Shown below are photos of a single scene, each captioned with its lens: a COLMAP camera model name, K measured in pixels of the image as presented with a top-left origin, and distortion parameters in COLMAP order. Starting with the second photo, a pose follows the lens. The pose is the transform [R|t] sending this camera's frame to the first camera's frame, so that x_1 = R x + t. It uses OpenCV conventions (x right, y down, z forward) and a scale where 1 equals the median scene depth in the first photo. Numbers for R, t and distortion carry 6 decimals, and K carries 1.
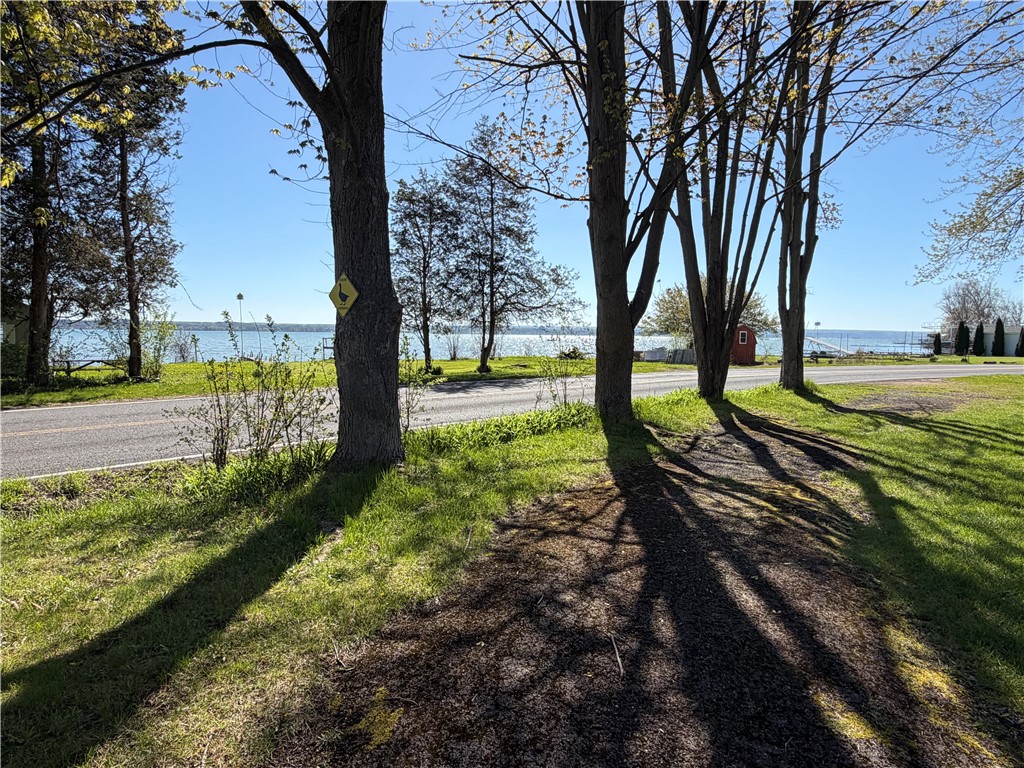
lens RADIAL K [[588.3, 0, 512.0], [0, 588.3, 384.0], [0, 0, 1]] dist [0.000765, 0.000245]
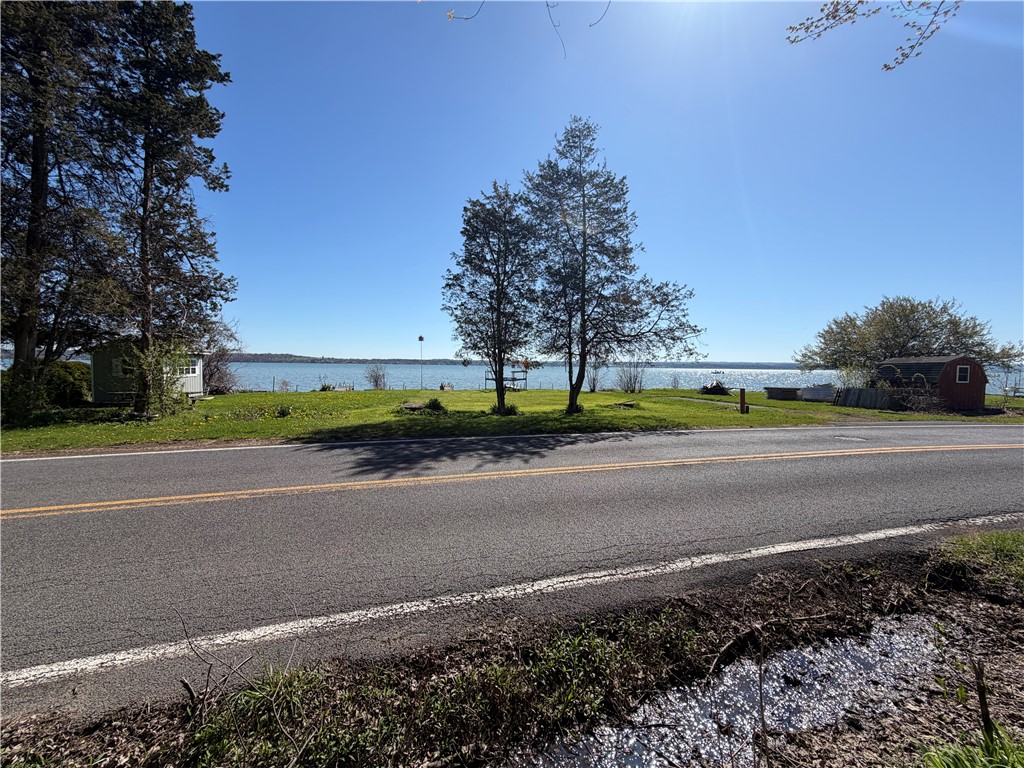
lens RADIAL K [[408.5, 0, 507.5], [0, 408.5, 384.2], [0, 0, 1]] dist [0.000976, 0.000033]
pose [[0.913195, 0.019506, -0.407056, 0.109659], [-0.038186, 0.998555, -0.037816, -0.034010], [0.405730, 0.050077, 0.912620, 0.408997]]
